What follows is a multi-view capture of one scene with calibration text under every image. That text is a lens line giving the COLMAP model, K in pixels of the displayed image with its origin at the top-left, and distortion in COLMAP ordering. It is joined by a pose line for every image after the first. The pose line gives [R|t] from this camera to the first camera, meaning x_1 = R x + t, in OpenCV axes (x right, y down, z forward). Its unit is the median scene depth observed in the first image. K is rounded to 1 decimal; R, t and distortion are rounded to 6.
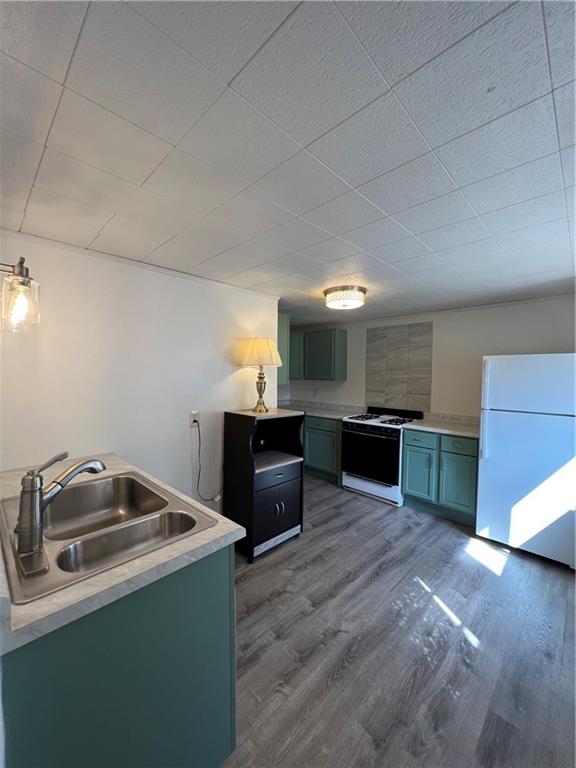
lens RADIAL K [[307.6, 0, 286.9], [0, 307.6, 386.5], [0, 0, 1]] dist [0.001386, 0.000384]
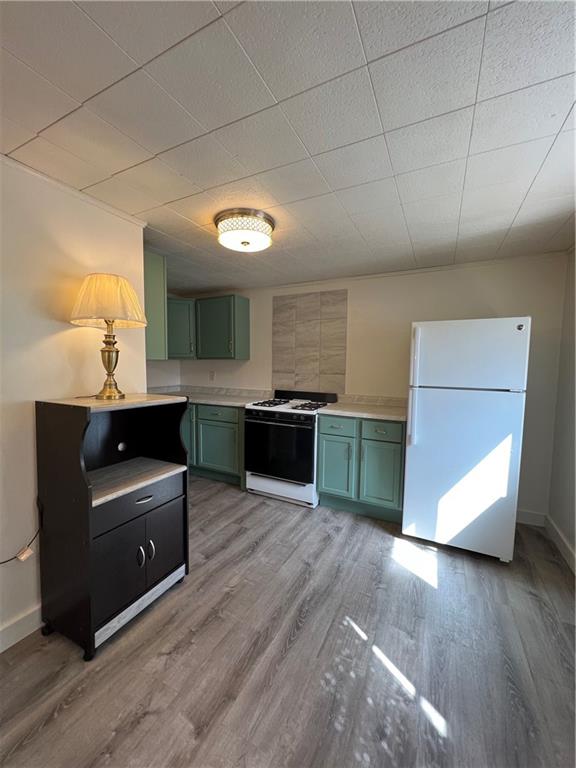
lens RADIAL K [[307.6, 0, 286.9], [0, 307.6, 386.5], [0, 0, 1]] dist [0.001386, 0.000384]
pose [[0.952201, -0.021984, 0.304680, 0.059729], [0.010624, 0.999187, 0.038894, 0.035958], [-0.305288, -0.033798, 0.951660, 0.302003]]
